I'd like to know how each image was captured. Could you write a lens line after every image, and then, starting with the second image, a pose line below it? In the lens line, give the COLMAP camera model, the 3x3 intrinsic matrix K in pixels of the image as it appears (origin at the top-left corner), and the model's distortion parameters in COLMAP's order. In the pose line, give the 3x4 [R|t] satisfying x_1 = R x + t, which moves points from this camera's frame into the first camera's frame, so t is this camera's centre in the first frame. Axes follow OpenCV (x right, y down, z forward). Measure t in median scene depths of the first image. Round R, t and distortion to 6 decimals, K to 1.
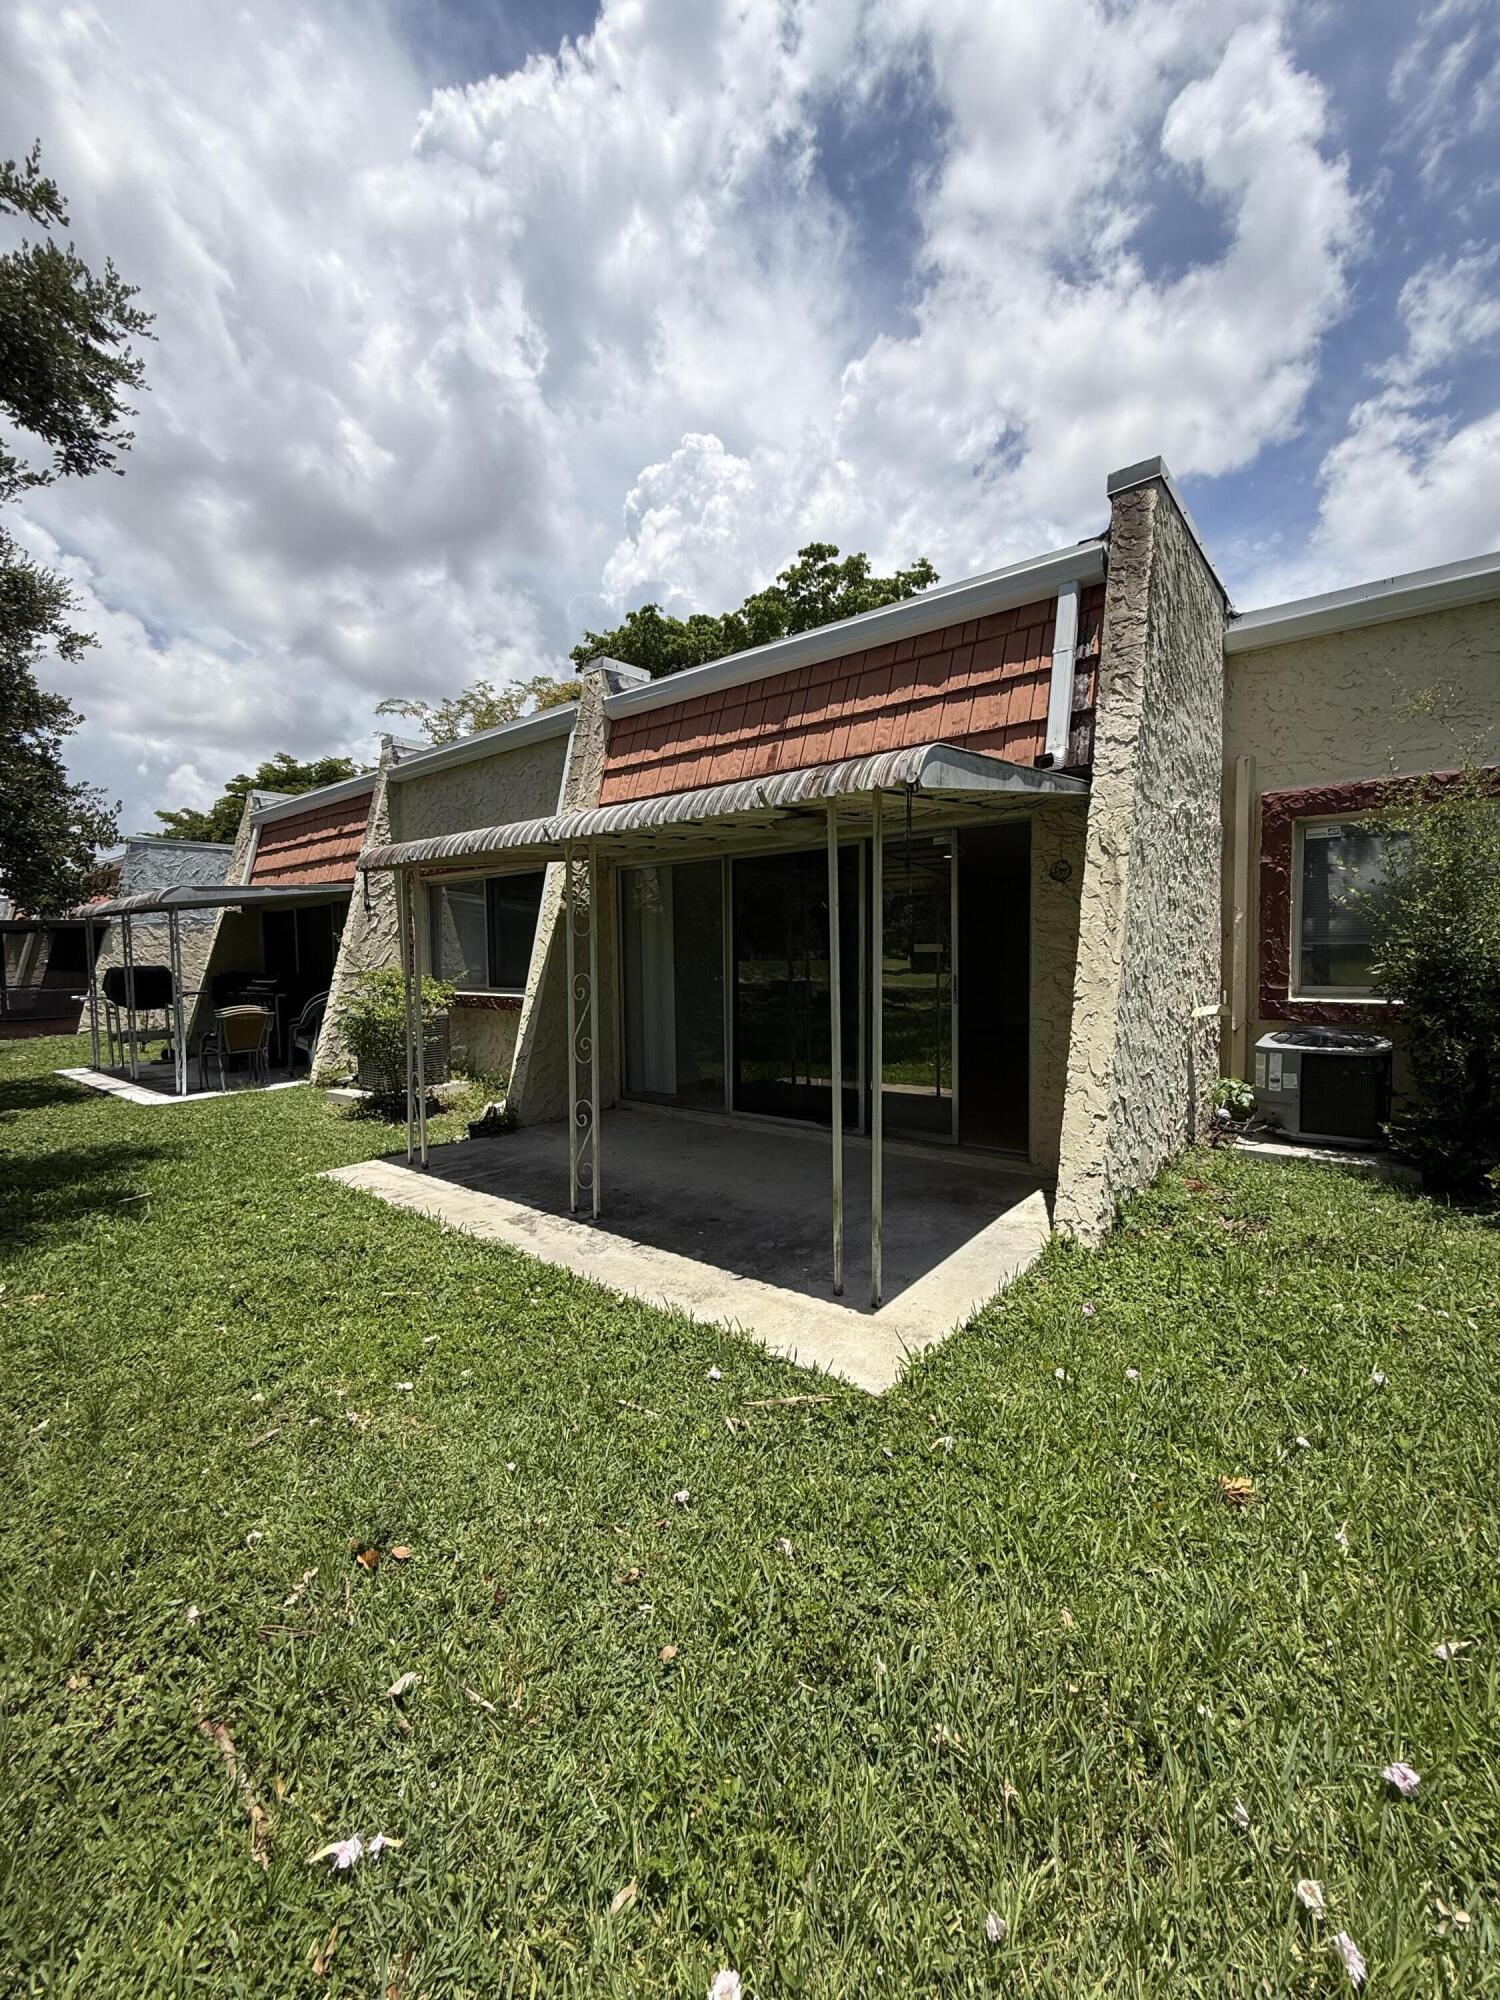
lens RADIAL K [[799.9, 0, 755.6], [0, 799.9, 1001.1], [0, 0, 1]] dist [-0.001672, 0.000578]
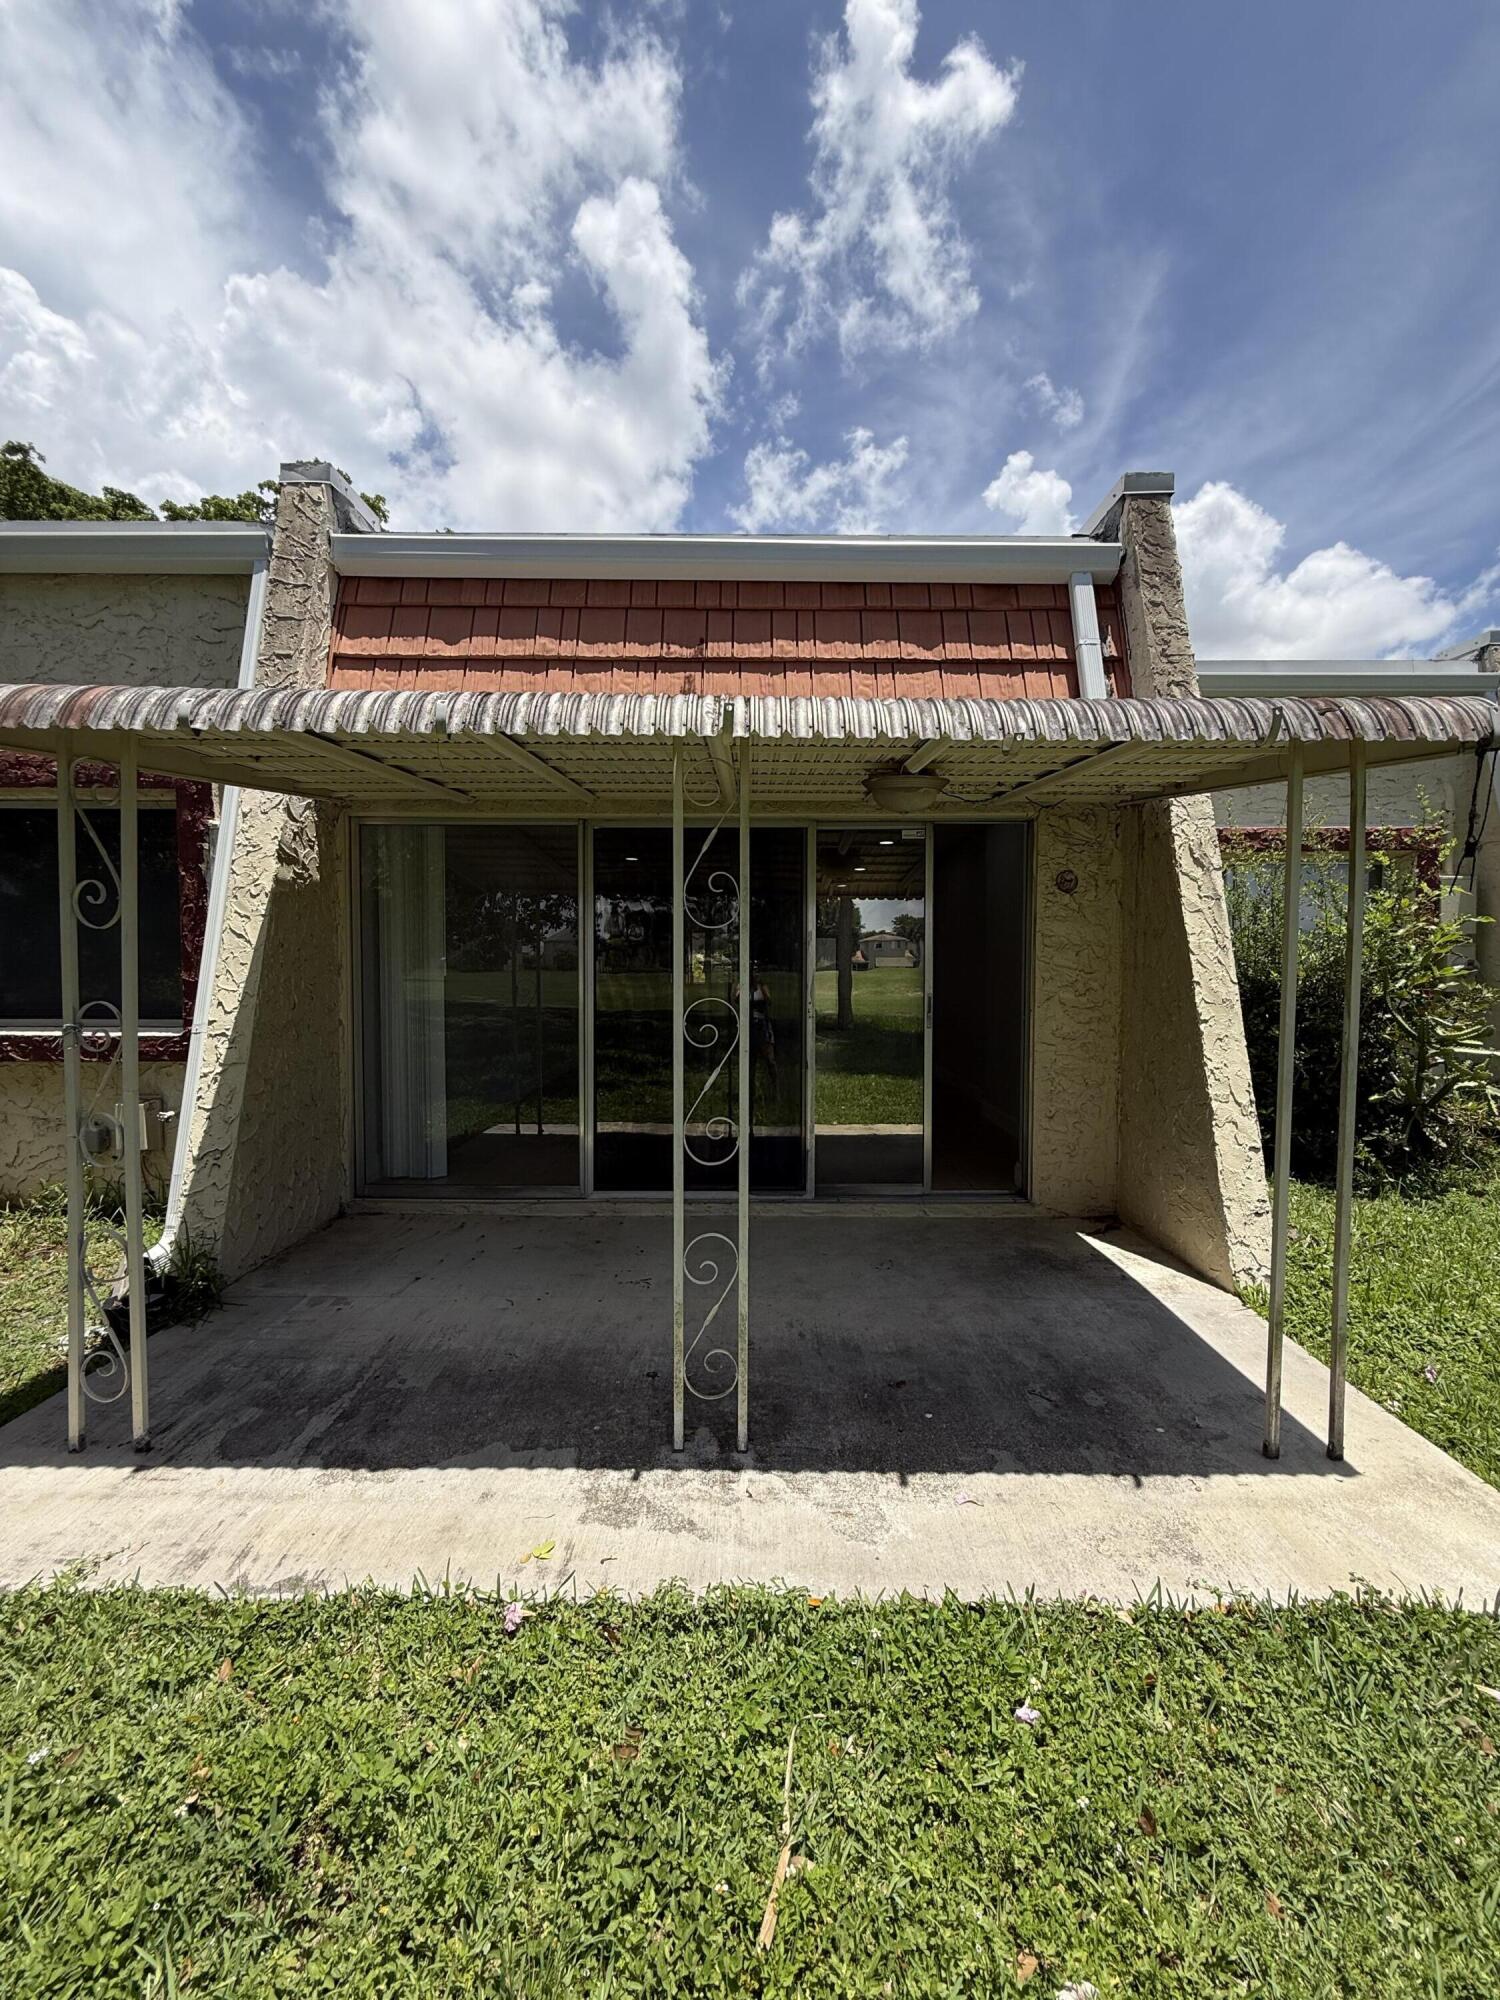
lens RADIAL K [[799.9, 0, 748.4], [0, 799.9, 995.2], [0, 0, 1]] dist [-0.001672, 0.000578]
pose [[0.779223, -0.009983, 0.626667, -0.509061], [0.021334, 0.999716, -0.010602, -0.030542], [-0.626383, 0.021630, 0.779215, 0.537912]]
